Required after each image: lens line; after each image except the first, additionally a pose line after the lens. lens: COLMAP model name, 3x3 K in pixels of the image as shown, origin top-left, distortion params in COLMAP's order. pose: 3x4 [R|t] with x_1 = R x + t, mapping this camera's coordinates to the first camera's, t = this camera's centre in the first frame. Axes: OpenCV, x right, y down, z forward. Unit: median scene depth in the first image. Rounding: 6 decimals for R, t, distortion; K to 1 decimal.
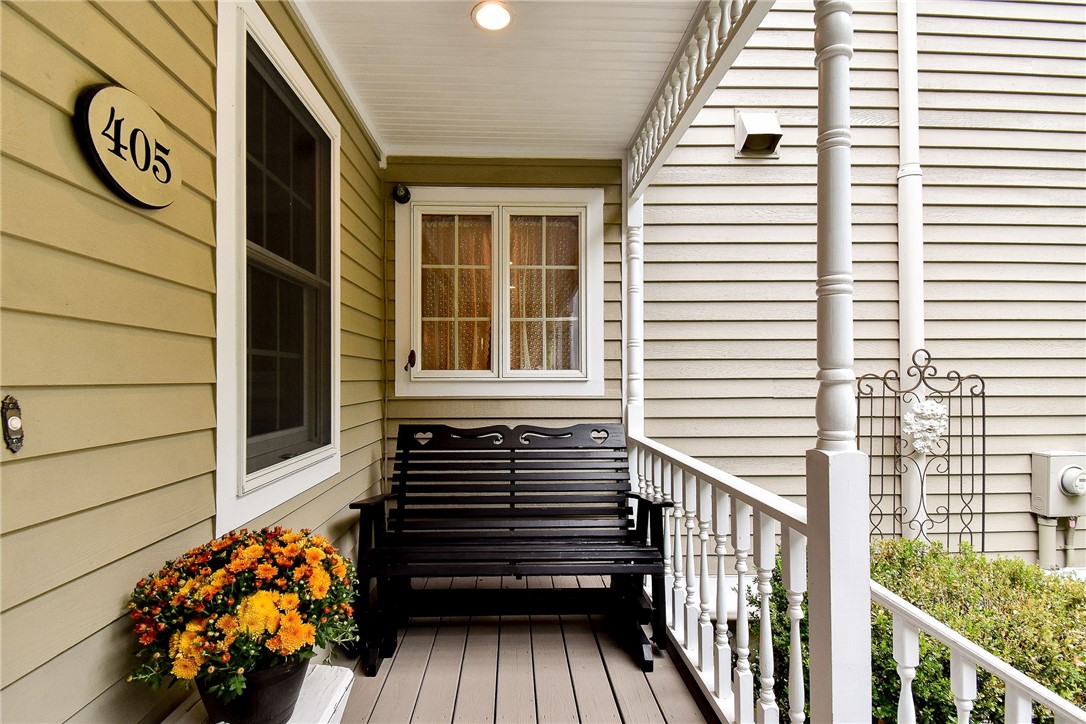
lens RADIAL K [[508.8, 0, 537.0], [0, 508.8, 370.2], [0, 0, 1]] dist [-0.000440, -0.001276]
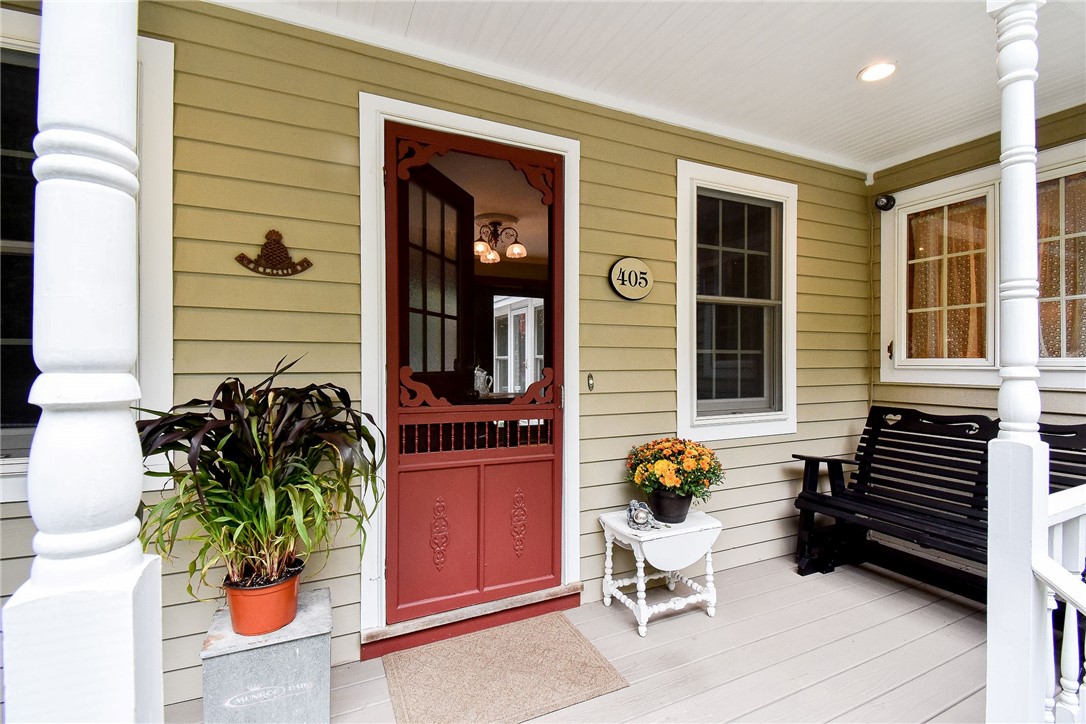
lens RADIAL K [[478.5, 0, 546.1], [0, 478.5, 360.8], [0, 0, 1]] dist [0.001820, -0.000699]
pose [[0.398821, 0.002608, -0.917025, 0.584637], [0.013362, 0.999873, 0.008655, -0.021056], [0.916932, -0.015705, 0.398735, -0.171316]]
